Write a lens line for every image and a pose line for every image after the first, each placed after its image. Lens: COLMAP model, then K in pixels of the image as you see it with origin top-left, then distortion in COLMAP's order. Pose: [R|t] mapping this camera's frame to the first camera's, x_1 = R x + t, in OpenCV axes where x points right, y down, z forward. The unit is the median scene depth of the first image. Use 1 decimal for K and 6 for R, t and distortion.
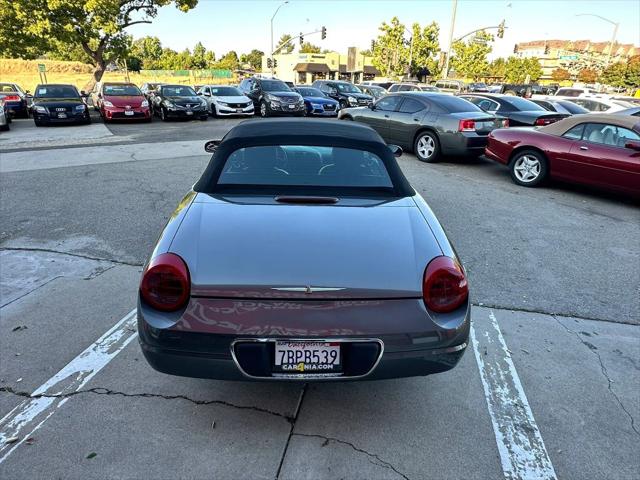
lens RADIAL K [[399.2, 0, 319.3], [0, 399.2, 233.2], [0, 0, 1]] dist [0.001002, 0.001970]
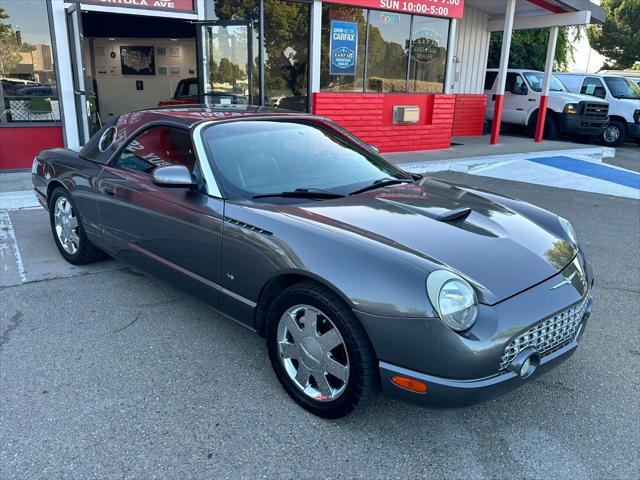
lens RADIAL K [[517.1, 0, 319.8], [0, 517.1, 239.9], [0, 0, 1]] dist [0.071877, -0.104435]
pose [[-0.709996, 0.157342, -0.686403, 0.307796], [-0.298938, 0.815195, 0.496077, -0.311635], [0.637606, 0.557405, -0.531750, 0.892761]]
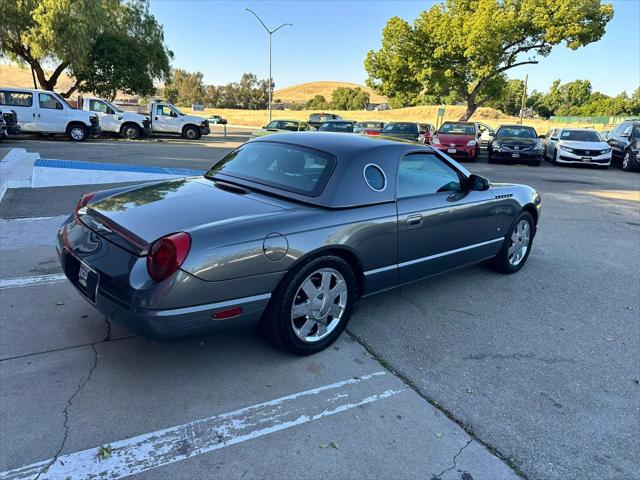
lens RADIAL K [[451.9, 0, 323.0], [0, 451.9, 235.9], [0, 0, 1]] dist [0.050645, -0.062661]
pose [[0.650614, 0.202339, -0.731956, 0.376262], [-0.297814, 0.954623, -0.000825, -0.009828], [0.698576, 0.218524, 0.681351, 0.124472]]
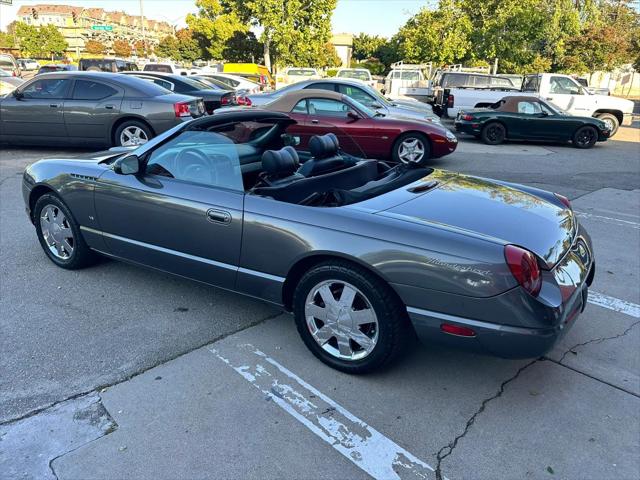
lens RADIAL K [[485.2, 0, 319.5], [0, 485.2, 240.2], [0, 0, 1]] dist [0.062201, -0.087482]
pose [[0.579977, -0.284105, 0.763486, -0.408781], [0.284146, 0.948906, 0.137253, -0.068643], [-0.763471, 0.137338, 0.631071, 0.155207]]
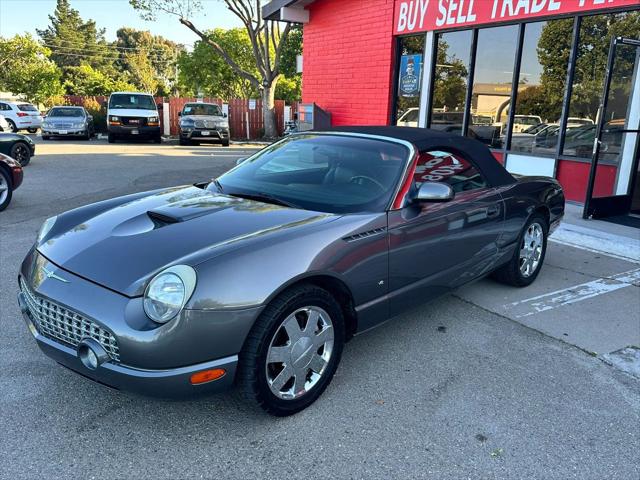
lens RADIAL K [[538.2, 0, 322.4], [0, 538.2, 241.9], [0, 0, 1]] dist [0.076816, -0.120213]
pose [[-0.697444, -0.222650, 0.681175, -0.394958], [0.210294, 0.845082, 0.491541, -0.328258], [-0.685090, 0.486070, -0.542575, 0.895125]]
